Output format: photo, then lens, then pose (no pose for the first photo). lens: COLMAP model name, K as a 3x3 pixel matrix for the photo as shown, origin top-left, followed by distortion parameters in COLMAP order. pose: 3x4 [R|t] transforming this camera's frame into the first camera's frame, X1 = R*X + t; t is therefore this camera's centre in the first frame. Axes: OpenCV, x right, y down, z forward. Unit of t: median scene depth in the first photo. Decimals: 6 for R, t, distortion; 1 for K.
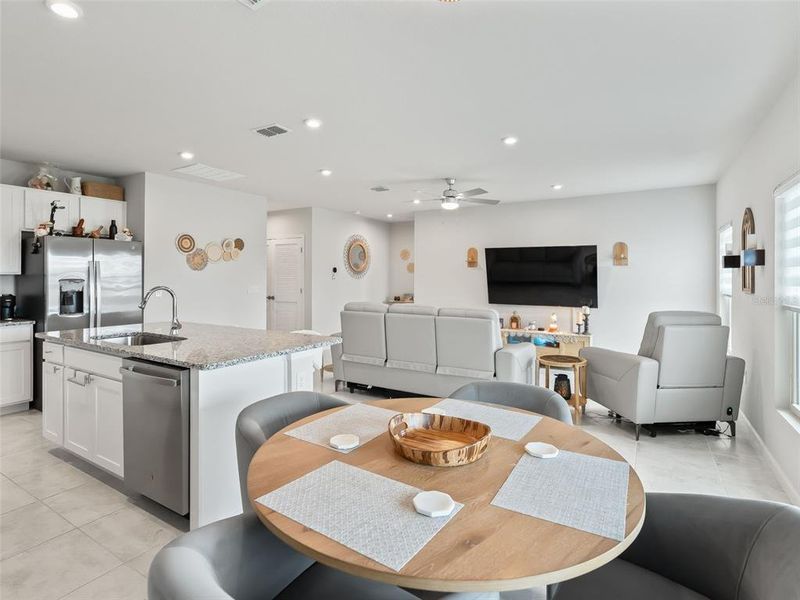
lens RADIAL K [[409.5, 0, 395.4], [0, 409.5, 274.7], [0, 0, 1]] dist [-0.018121, 0.003070]
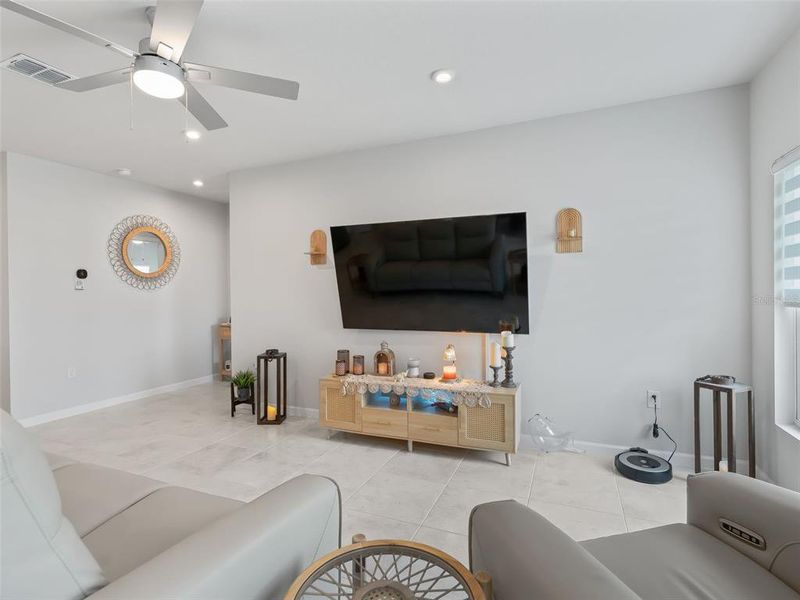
lens RADIAL K [[409.5, 0, 396.9], [0, 409.5, 291.9], [0, 0, 1]] dist [-0.018121, 0.003070]
pose [[0.988518, -0.016740, 0.150175, 0.292494], [0.016009, 0.999853, 0.006072, 0.024981], [-0.150254, -0.003598, 0.988641, 0.591570]]
